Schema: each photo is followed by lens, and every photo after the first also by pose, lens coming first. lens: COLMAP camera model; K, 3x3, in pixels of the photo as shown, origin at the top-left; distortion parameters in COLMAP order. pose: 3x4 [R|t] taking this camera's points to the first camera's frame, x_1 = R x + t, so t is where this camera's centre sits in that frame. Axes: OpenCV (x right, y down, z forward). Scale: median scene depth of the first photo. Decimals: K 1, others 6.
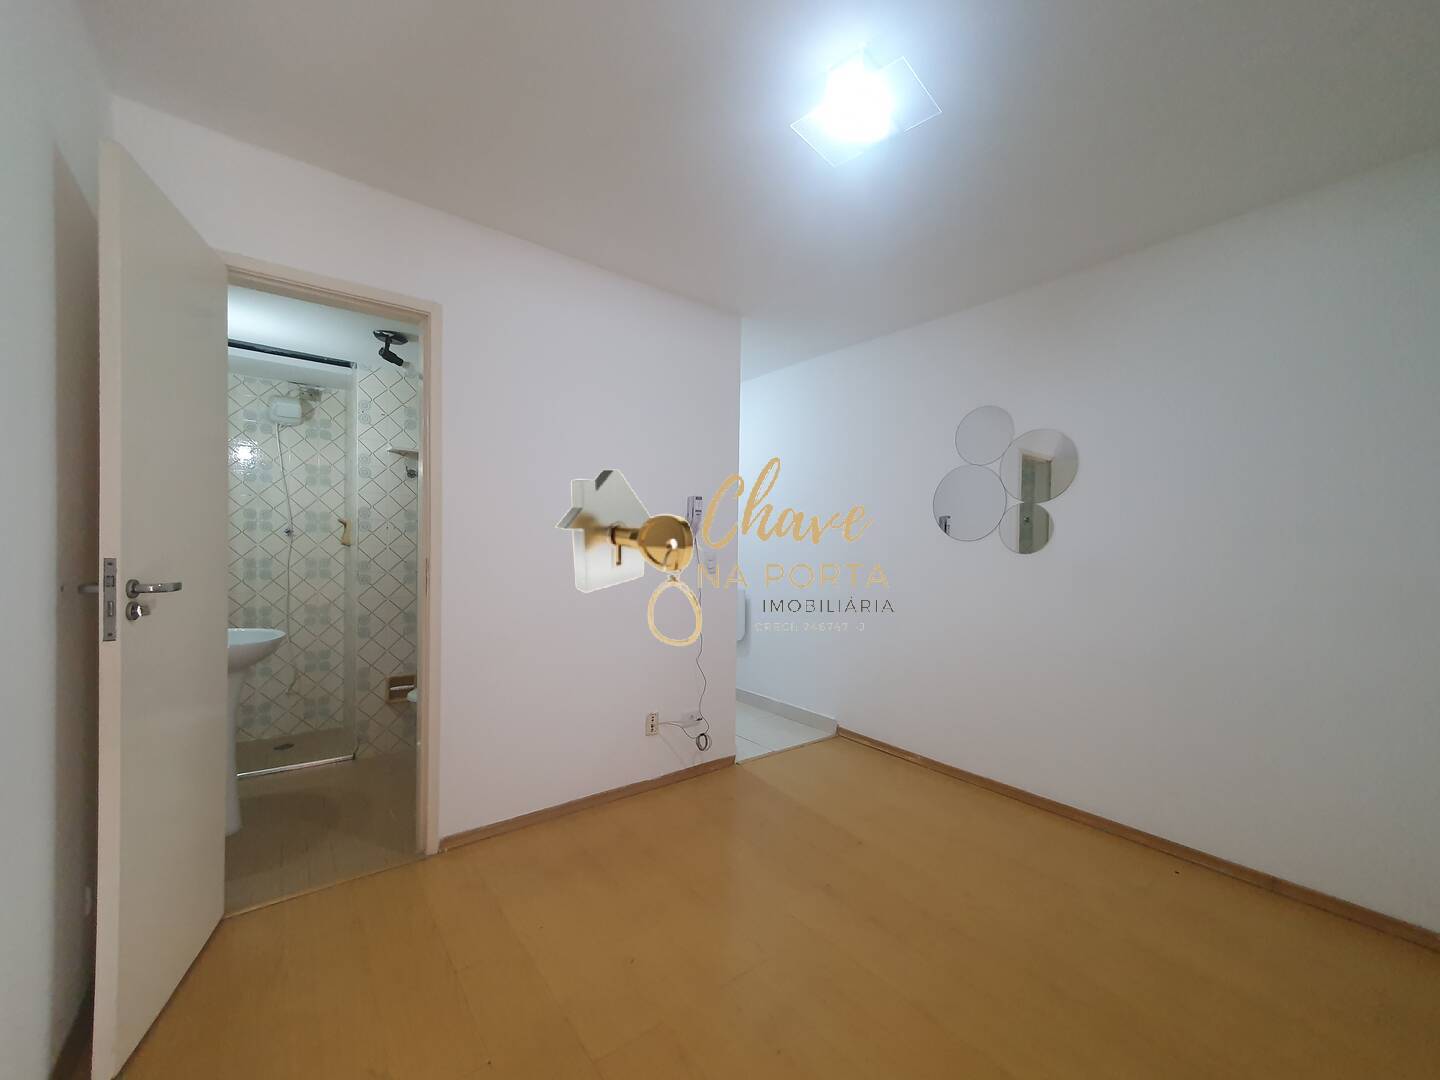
lens RADIAL K [[569.3, 0, 716.9], [0, 569.3, 555.1], [0, 0, 1]] dist [0.003408, 0.001006]
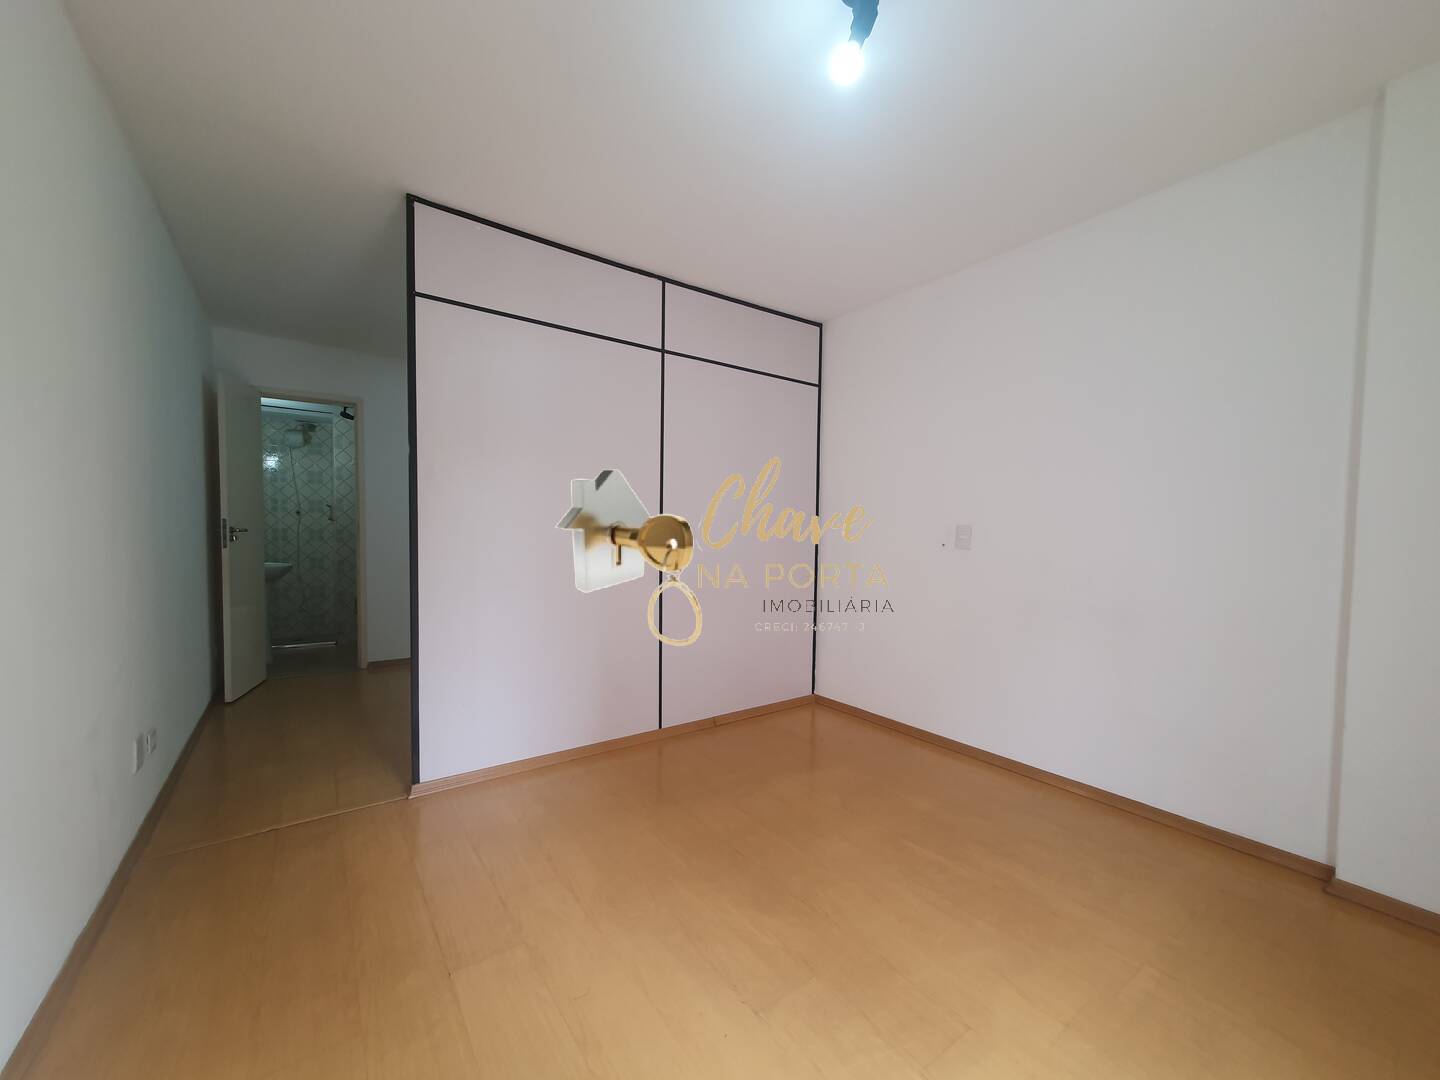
lens RADIAL K [[569.3, 0, 712.2], [0, 569.3, 546.1], [0, 0, 1]] dist [0.003408, 0.001006]
pose [[0.999248, -0.008531, -0.037826, 0.505305], [0.009194, 0.999806, 0.017398, 0.038926], [0.037670, -0.017733, 0.999133, -0.600987]]
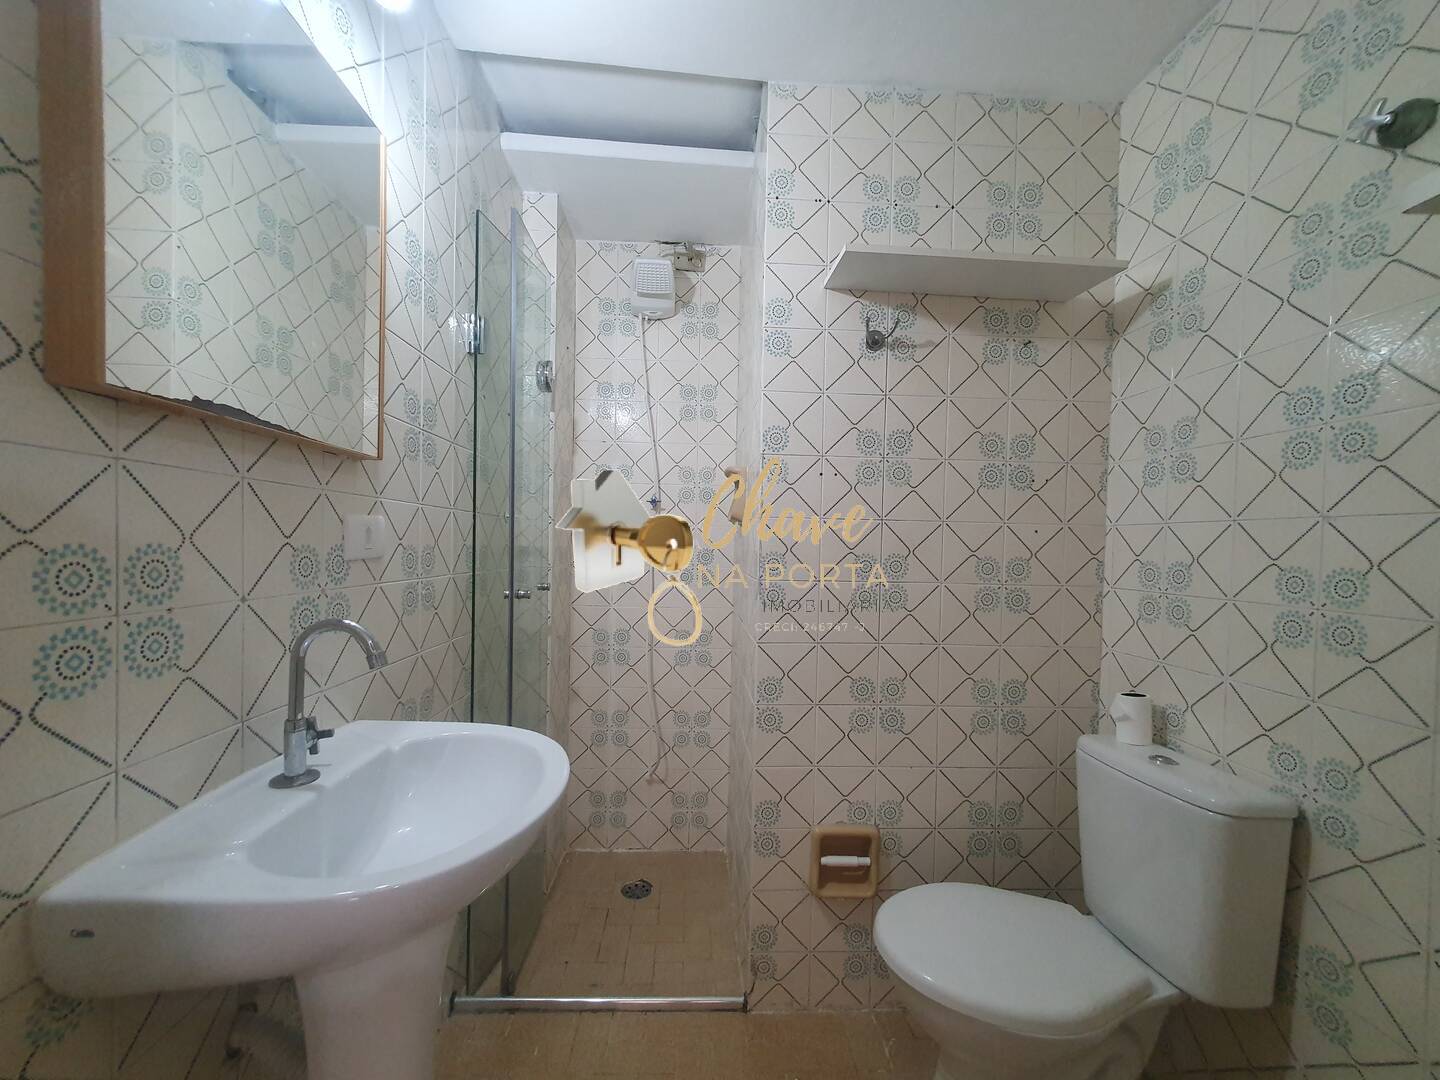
lens RADIAL K [[569.3, 0, 718.2], [0, 569.3, 566.4], [0, 0, 1]] dist [0.003408, 0.001006]
pose [[0.821384, 0.021203, -0.569982, -0.369124], [-0.017658, 0.999775, 0.011745, 0.015509], [0.570102, 0.000417, 0.821574, 0.565266]]
